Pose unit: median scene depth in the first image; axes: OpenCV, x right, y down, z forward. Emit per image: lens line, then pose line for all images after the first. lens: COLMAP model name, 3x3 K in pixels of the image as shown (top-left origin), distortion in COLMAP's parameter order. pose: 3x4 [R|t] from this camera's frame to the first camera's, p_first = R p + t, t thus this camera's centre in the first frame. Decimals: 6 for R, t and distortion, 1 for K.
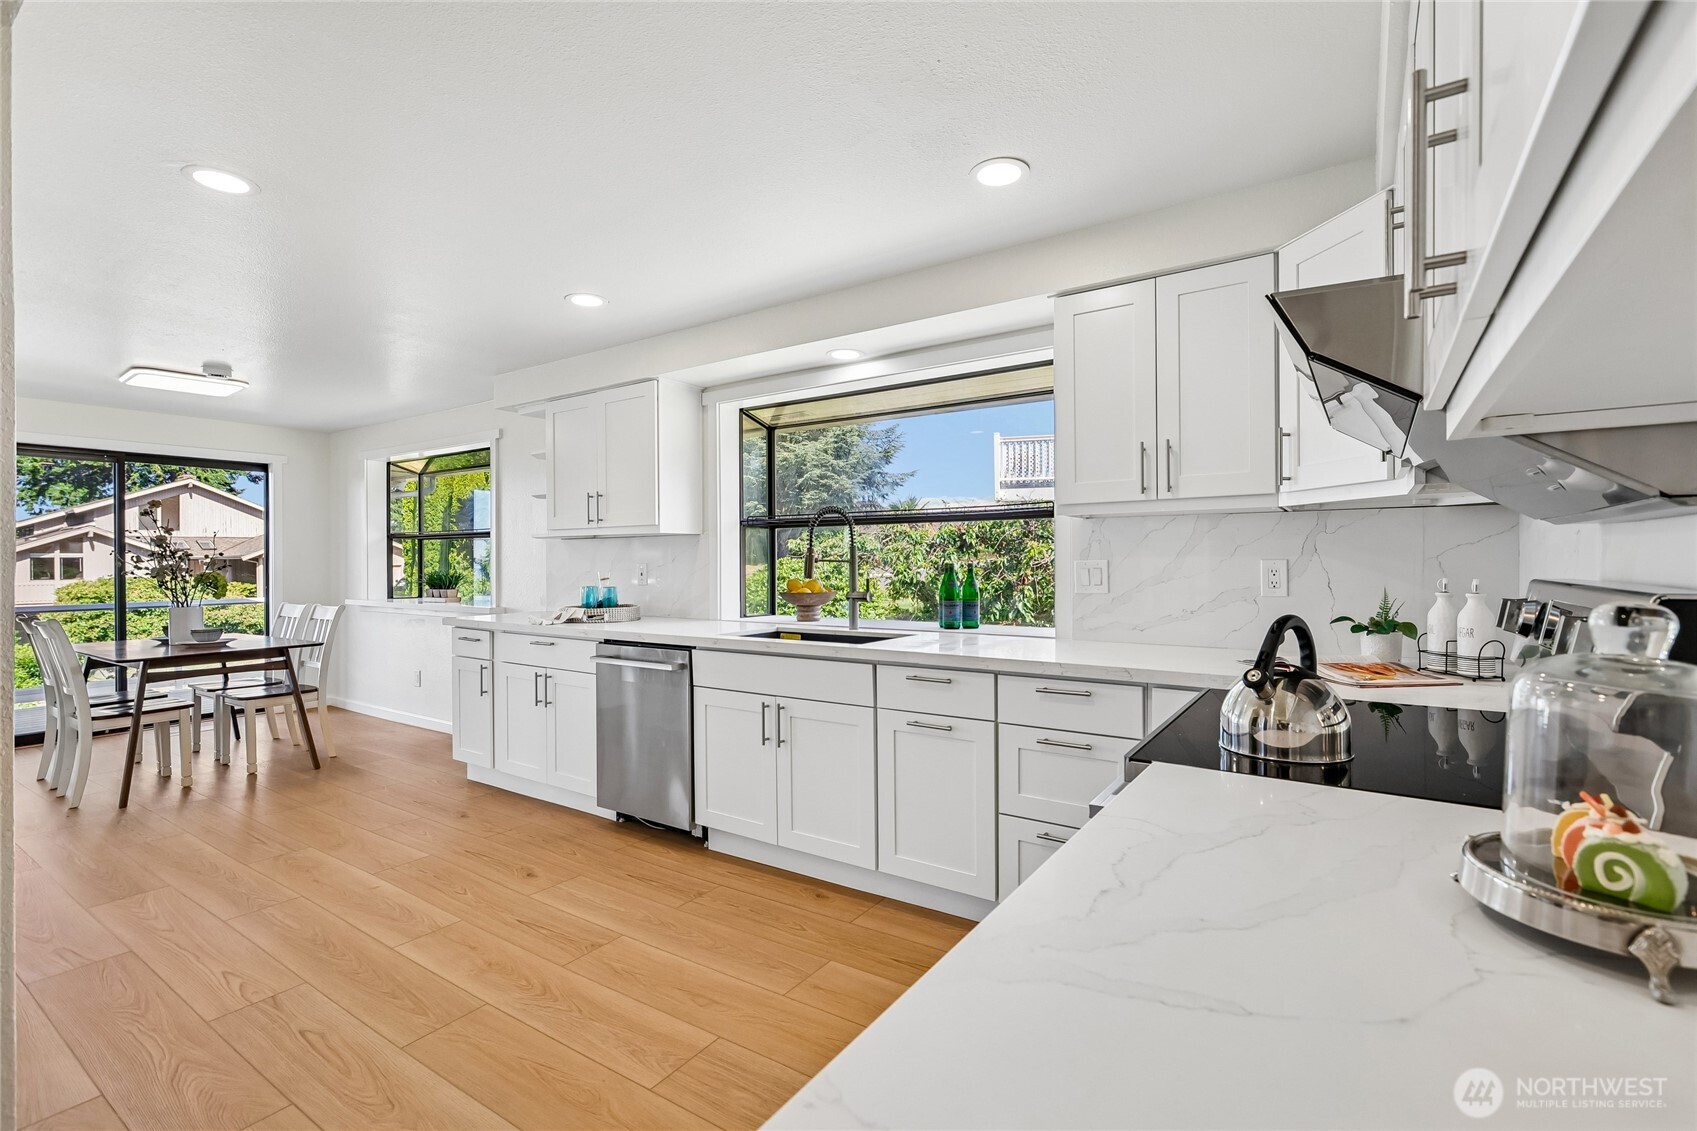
lens RADIAL K [[762.8, 0, 855.8], [0, 762.8, 561.6], [0, 0, 1]] dist [-0.000502, 0.000908]
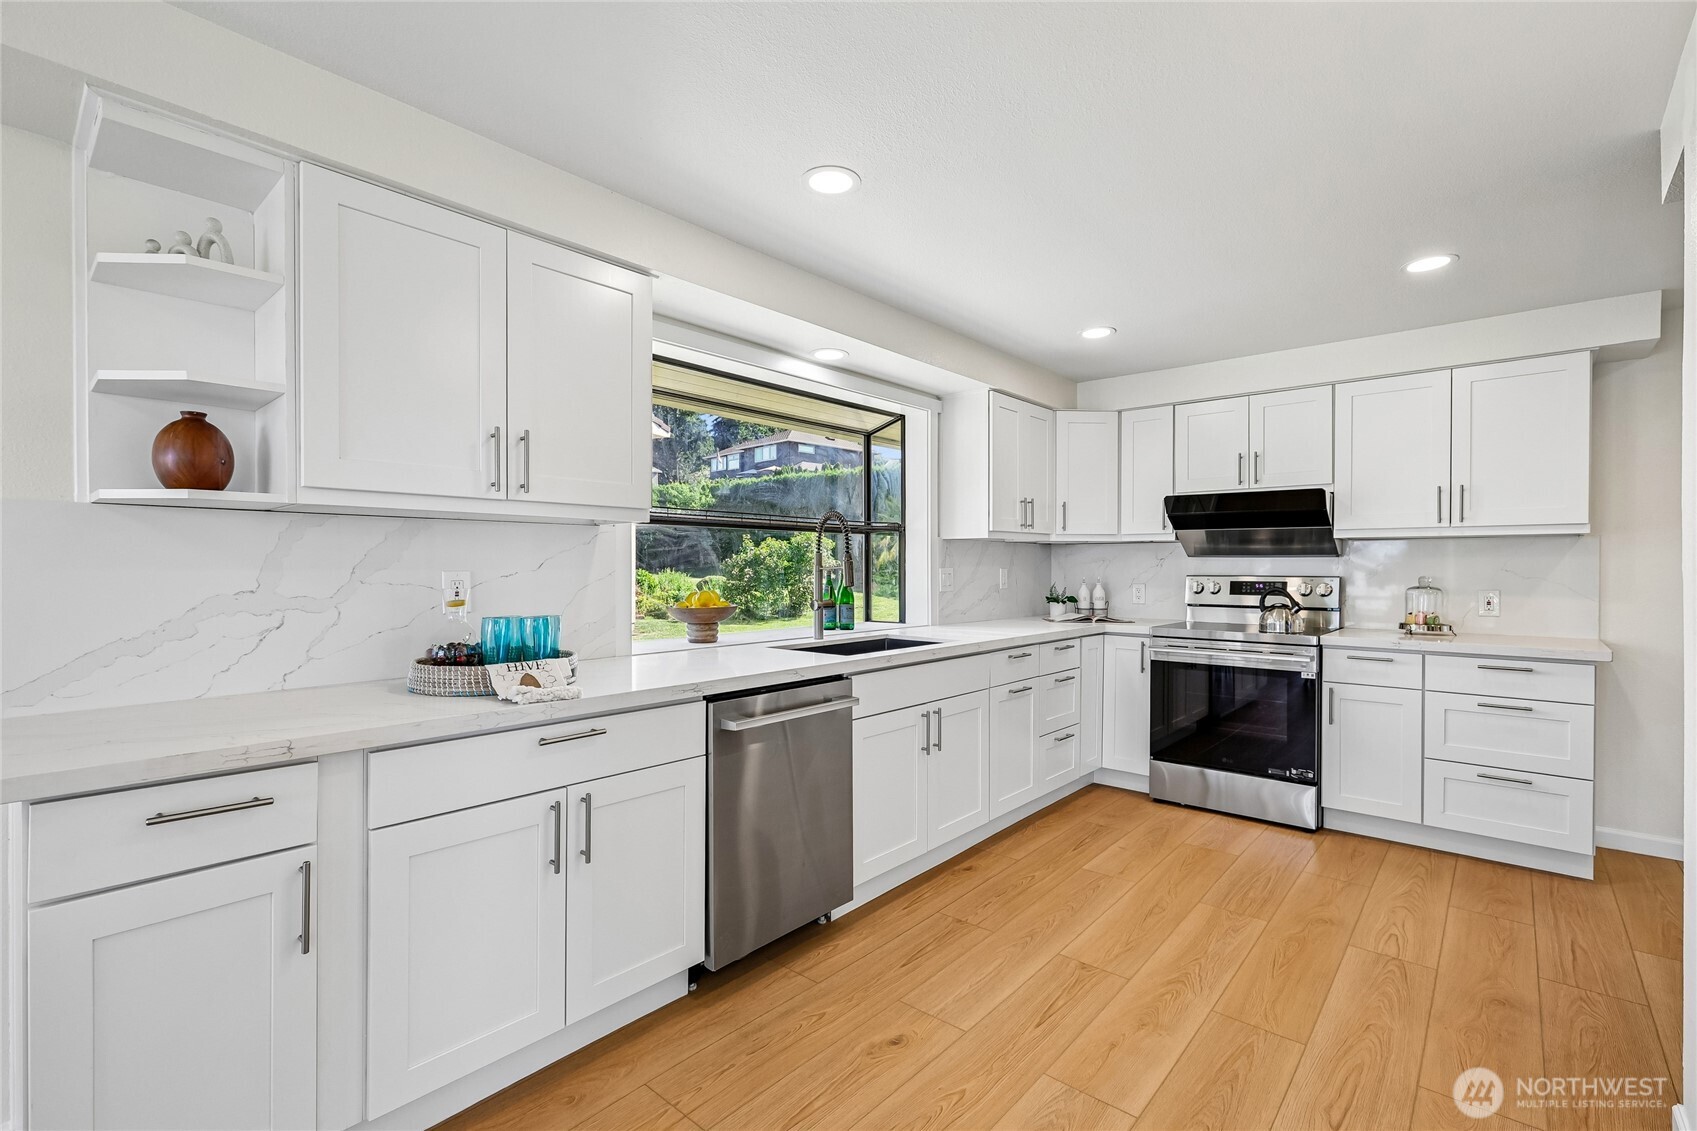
lens RADIAL K [[762.8, 0, 855.3], [0, 762.8, 571.6], [0, 0, 1]] dist [-0.000502, 0.000908]
pose [[0.119768, -0.002847, 0.992798, -1.330628], [0.000945, 0.999996, 0.002754, 0.000284], [-0.992801, 0.000609, 0.119770, 1.168233]]
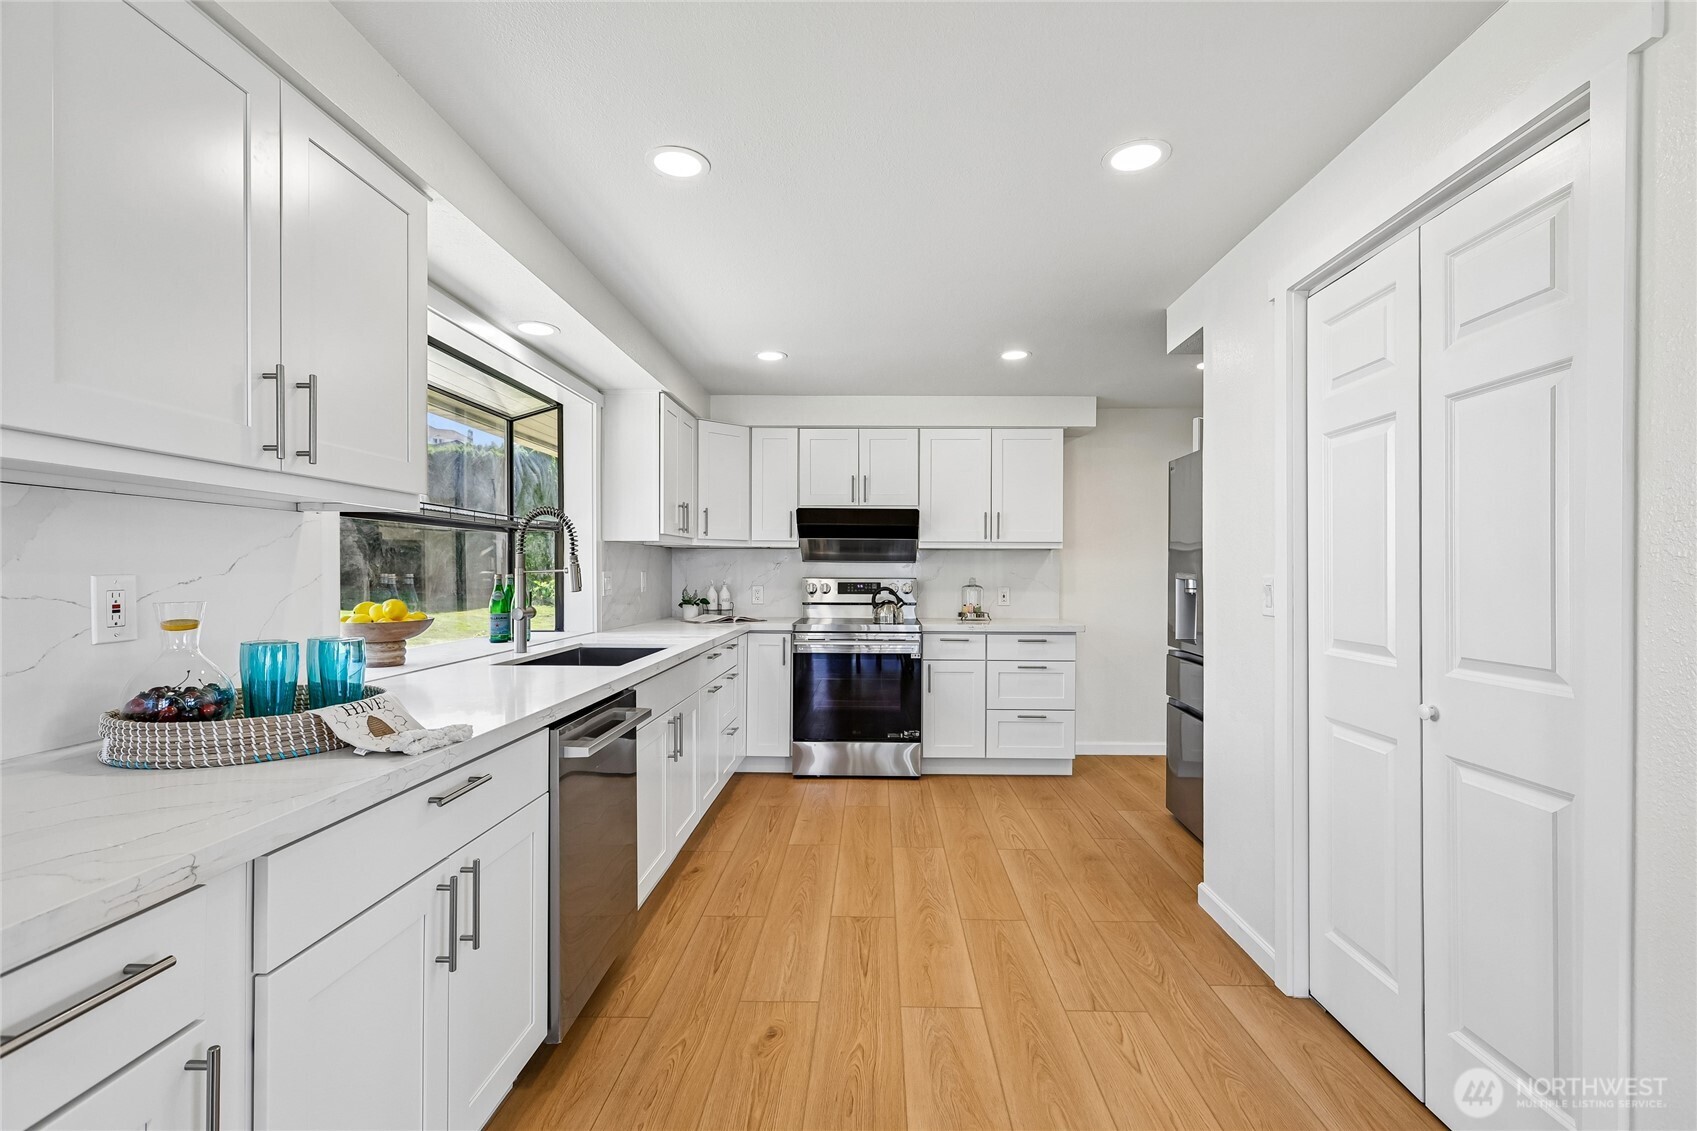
lens RADIAL K [[762.8, 0, 861.8], [0, 762.8, 577.4], [0, 0, 1]] dist [-0.000502, 0.000908]
pose [[-0.542582, -0.004703, 0.839990, -1.268735], [0.001035, 0.999980, 0.006267, 0.000660], [-0.840002, 0.004270, -0.542566, 1.588085]]
